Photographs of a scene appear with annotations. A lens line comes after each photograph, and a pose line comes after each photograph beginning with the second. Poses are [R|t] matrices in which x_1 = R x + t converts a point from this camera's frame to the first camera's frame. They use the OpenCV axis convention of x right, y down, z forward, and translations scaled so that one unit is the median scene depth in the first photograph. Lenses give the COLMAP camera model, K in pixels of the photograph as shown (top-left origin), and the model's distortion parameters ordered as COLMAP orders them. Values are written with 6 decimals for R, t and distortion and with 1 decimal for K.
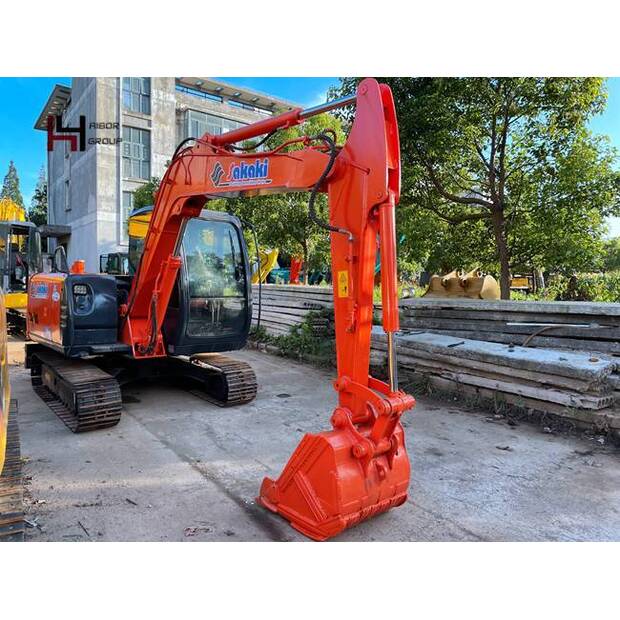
lens RADIAL K [[474.2, 0, 309.9], [0, 474.2, 302.8], [0, 0, 1]] dist [0.096217, -0.134088]
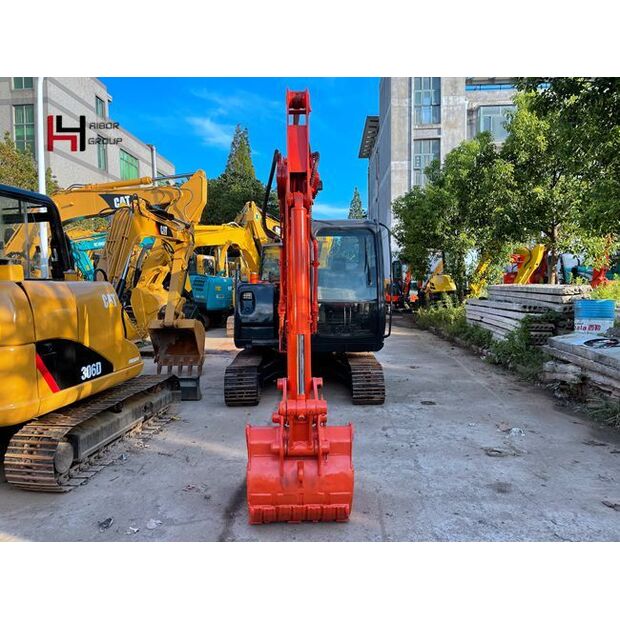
lens RADIAL K [[474.2, 0, 309.9], [0, 474.2, 302.8], [0, 0, 1]] dist [0.096217, -0.134088]
pose [[0.769557, -0.006482, -0.638545, 0.253376], [0.003168, 0.999975, -0.006333, 0.000061], [0.638570, 0.002850, 0.769559, 0.074748]]
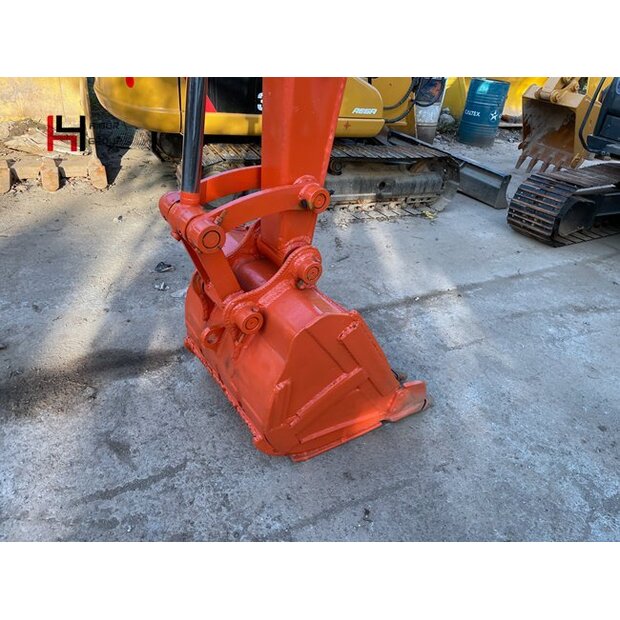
lens RADIAL K [[474.2, 0, 309.9], [0, 474.2, 302.8], [0, 0, 1]] dist [0.096217, -0.134088]
pose [[-0.132593, 0.463628, -0.876053, 0.187046], [-0.157726, 0.862725, 0.480446, 0.012943], [0.978541, 0.201880, -0.041265, 0.351647]]
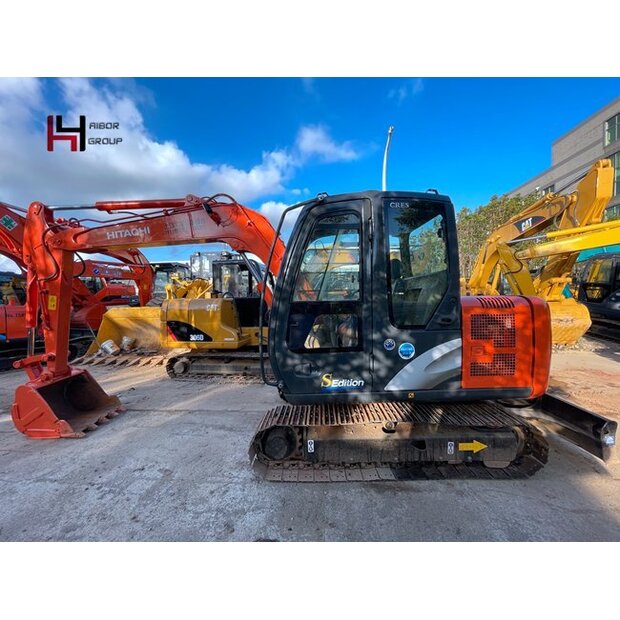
lens RADIAL K [[250.0, 0, 306.6], [0, 250.0, 310.1], [0, 0, 1]] dist [-0.001378, -0.000522]
pose [[-0.655001, 0.013770, -0.755502, 0.063489], [-0.035702, 0.998153, 0.049145, -0.032842], [0.754784, 0.059163, -0.653300, 0.796095]]
